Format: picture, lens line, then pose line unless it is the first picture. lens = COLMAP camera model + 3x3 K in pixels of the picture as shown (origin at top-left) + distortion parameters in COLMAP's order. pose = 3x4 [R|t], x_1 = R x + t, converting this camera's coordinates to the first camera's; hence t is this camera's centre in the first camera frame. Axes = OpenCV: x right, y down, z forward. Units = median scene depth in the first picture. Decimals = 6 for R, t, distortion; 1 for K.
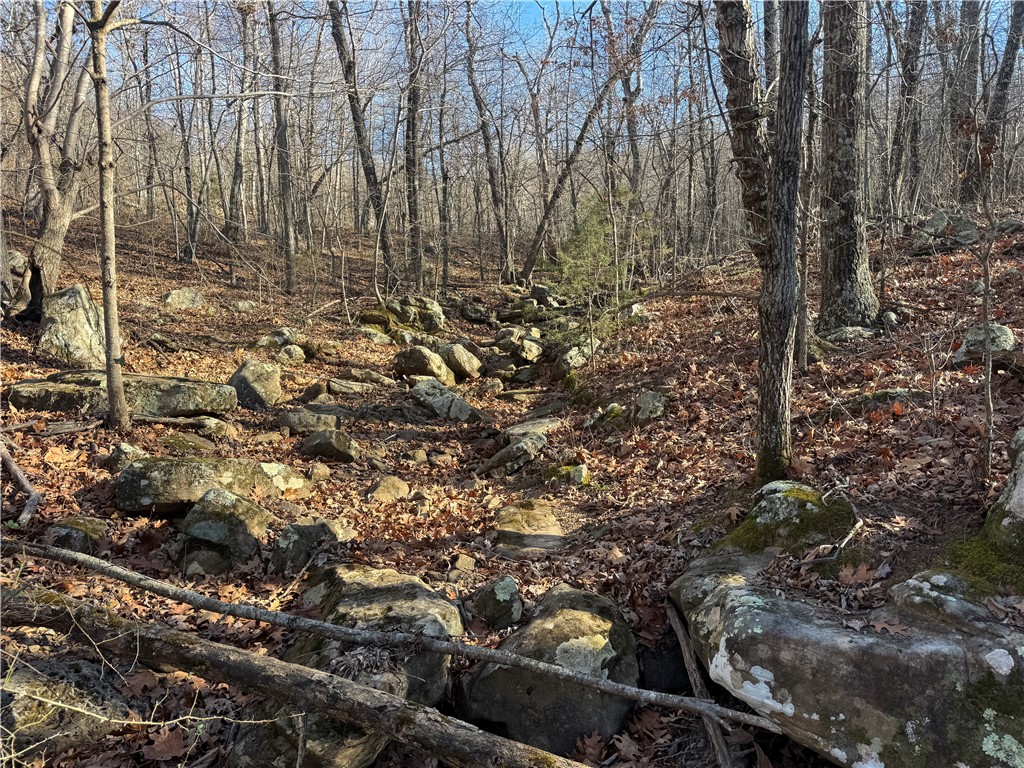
lens RADIAL K [[715.8, 0, 511.6], [0, 715.8, 386.3], [0, 0, 1]] dist [0.006855, -0.002374]
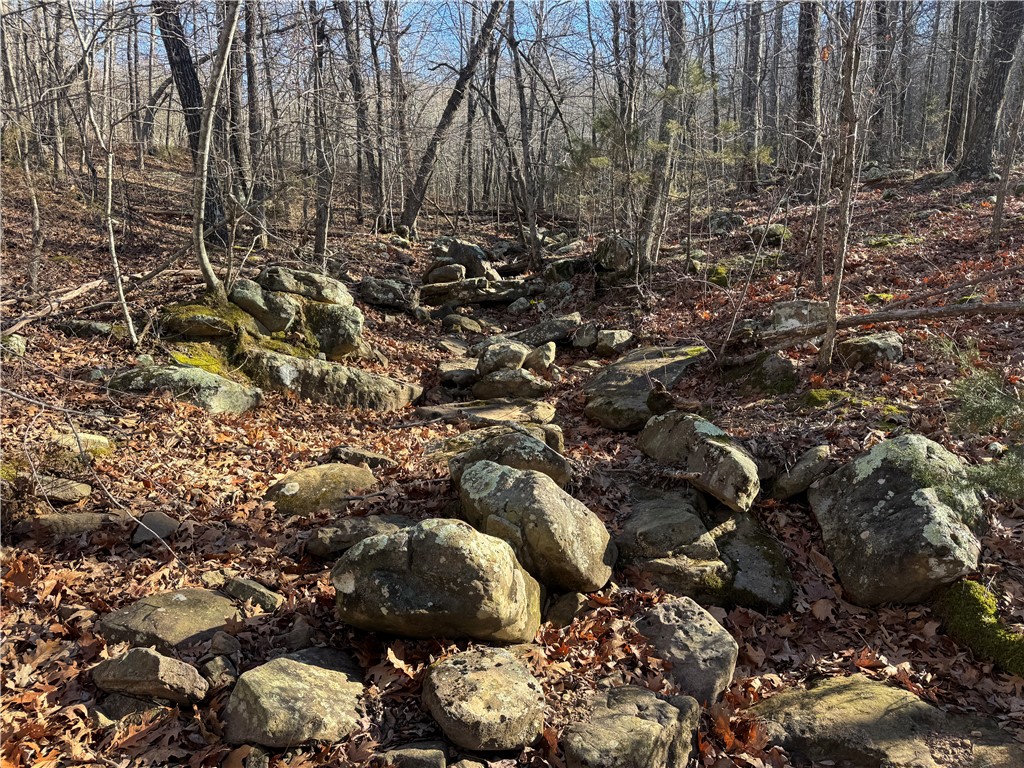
lens RADIAL K [[715.8, 0, 513.8], [0, 715.8, 379.3], [0, 0, 1]] dist [0.006855, -0.002374]
pose [[0.964538, -0.014668, 0.263536, -0.126137], [-0.003090, 0.997759, 0.066845, -0.091686], [-0.263926, -0.065289, 0.962331, 0.552726]]
